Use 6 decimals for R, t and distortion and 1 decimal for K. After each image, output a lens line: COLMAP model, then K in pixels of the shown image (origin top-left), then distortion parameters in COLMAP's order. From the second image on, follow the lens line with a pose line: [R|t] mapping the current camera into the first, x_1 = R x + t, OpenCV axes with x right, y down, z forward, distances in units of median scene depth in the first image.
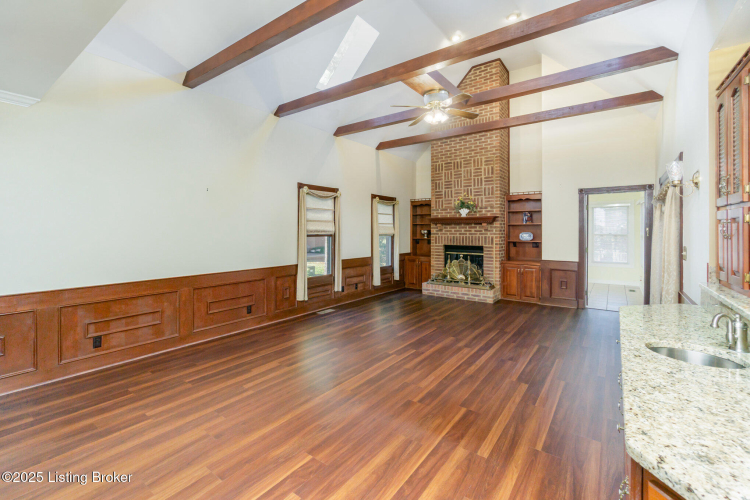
lens RADIAL K [[330.9, 0, 370.2], [0, 330.9, 229.9], [0, 0, 1]] dist [0.002520, -0.000028]
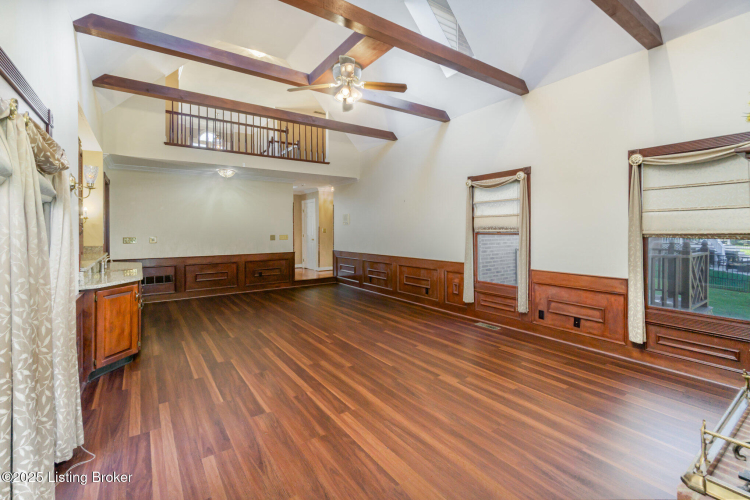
lens RADIAL K [[330.9, 0, 364.4], [0, 330.9, 231.8], [0, 0, 1]] dist [0.002520, -0.000028]
pose [[-0.332676, 0.006313, -0.943020, 0.606805], [0.005414, 0.999974, 0.004785, 0.006086], [0.943025, -0.003513, -0.332702, 0.813742]]
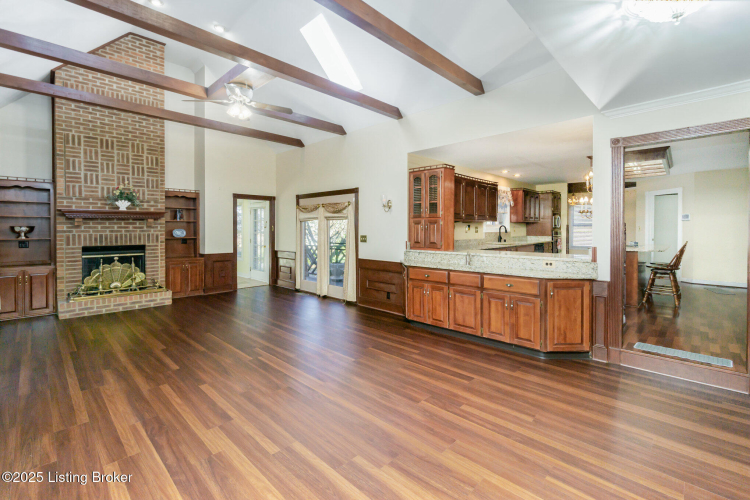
lens RADIAL K [[330.9, 0, 350.1], [0, 330.9, 230.7], [0, 0, 1]] dist [0.002520, -0.000028]
pose [[0.174497, -0.007739, 0.984627, -0.441860], [-0.003258, 0.999959, 0.008437, 0.001931], [-0.984652, -0.004680, 0.174465, 0.311444]]
